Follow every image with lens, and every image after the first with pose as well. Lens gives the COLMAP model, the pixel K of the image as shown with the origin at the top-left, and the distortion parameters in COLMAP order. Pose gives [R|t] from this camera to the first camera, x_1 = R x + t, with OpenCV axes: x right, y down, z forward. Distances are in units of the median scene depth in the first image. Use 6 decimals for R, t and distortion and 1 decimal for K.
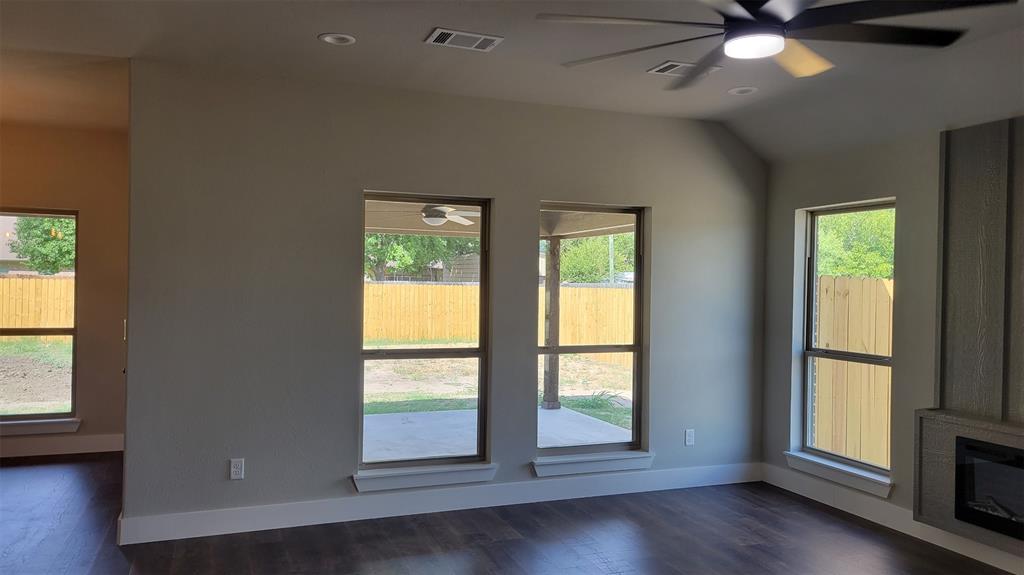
lens RADIAL K [[773.2, 0, 515.3], [0, 773.2, 286.5], [0, 0, 1]] dist [0.043546, -0.014369]
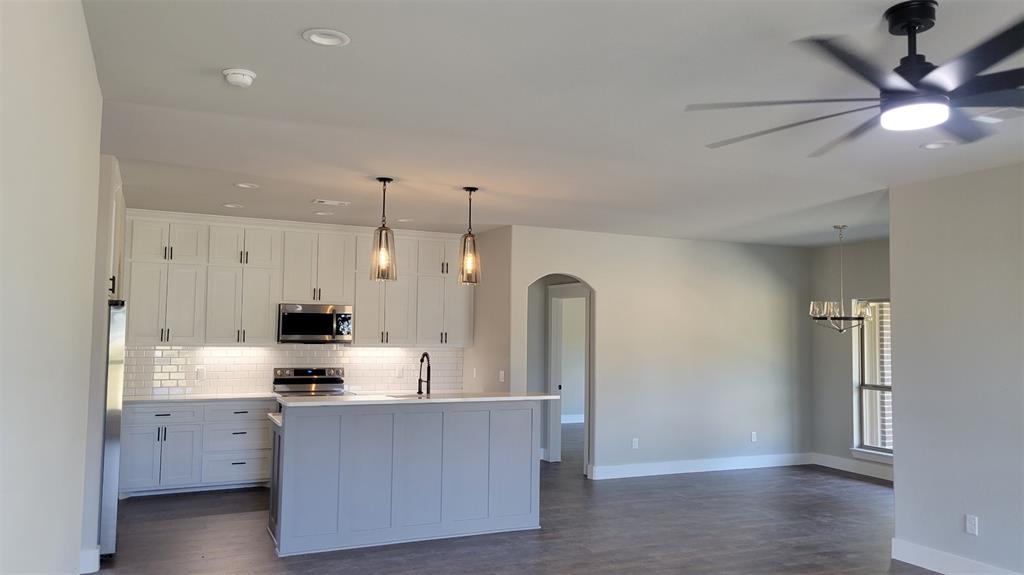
lens RADIAL K [[773.2, 0, 515.4], [0, 773.2, 289.3], [0, 0, 1]] dist [0.043546, -0.014369]
pose [[0.061324, -0.076804, -0.995159, 1.260394], [-0.015287, 0.996846, -0.077876, -0.005844], [0.998001, 0.019988, 0.059957, 0.468640]]
